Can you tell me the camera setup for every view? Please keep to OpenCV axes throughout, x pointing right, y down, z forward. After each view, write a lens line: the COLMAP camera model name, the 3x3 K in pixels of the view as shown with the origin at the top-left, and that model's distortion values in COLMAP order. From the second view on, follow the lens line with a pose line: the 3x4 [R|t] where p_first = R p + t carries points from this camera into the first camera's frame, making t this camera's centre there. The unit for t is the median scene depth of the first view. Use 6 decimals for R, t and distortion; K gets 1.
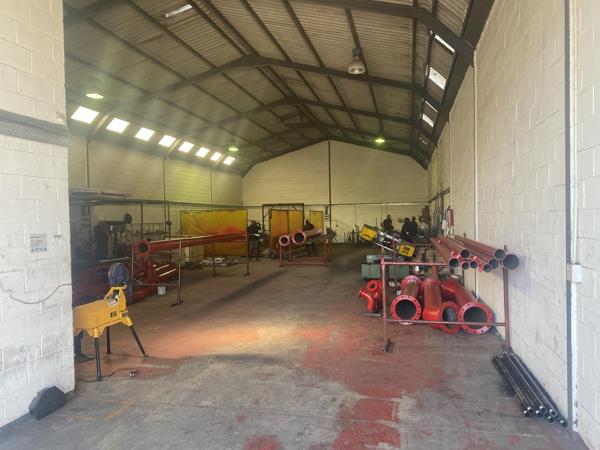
lens RADIAL K [[464.3, 0, 298.5], [0, 464.3, 227.9], [0, 0, 1]] dist [0.035181, -0.015762]
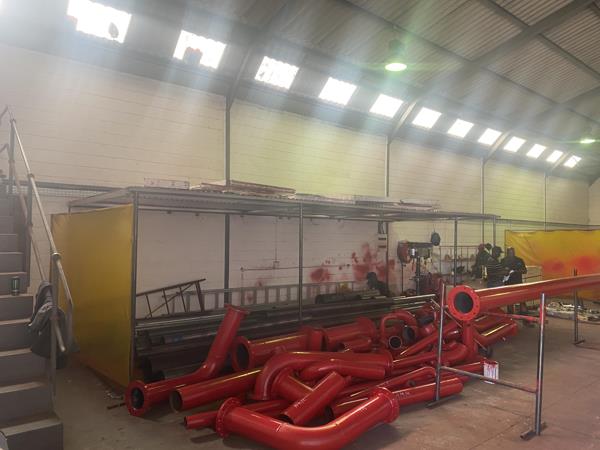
lens RADIAL K [[464.3, 0, 300.9], [0, 464.3, 229.1], [0, 0, 1]] dist [0.035181, -0.015762]
pose [[0.808548, 0.020300, -0.588080, -0.094579], [-0.039496, 0.999023, -0.019817, -0.012101], [0.587104, 0.039250, 0.808560, 0.252138]]
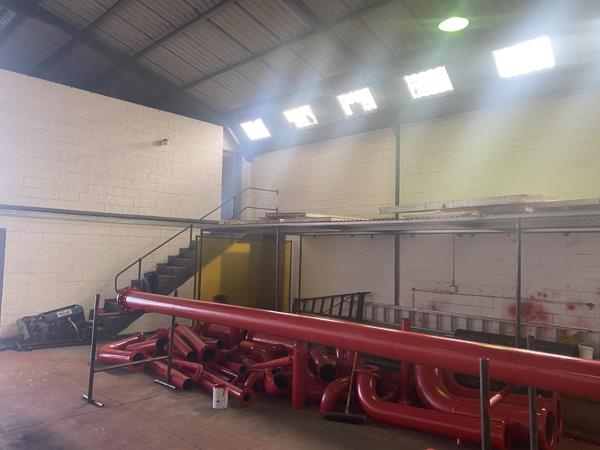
lens RADIAL K [[464.3, 0, 300.9], [0, 464.3, 223.3], [0, 0, 1]] dist [0.035181, -0.015762]
pose [[-0.515600, -0.044032, -0.855697, 0.067241], [-0.026615, 0.999020, -0.035370, -0.027342], [0.856416, 0.004537, -0.516267, 0.824311]]
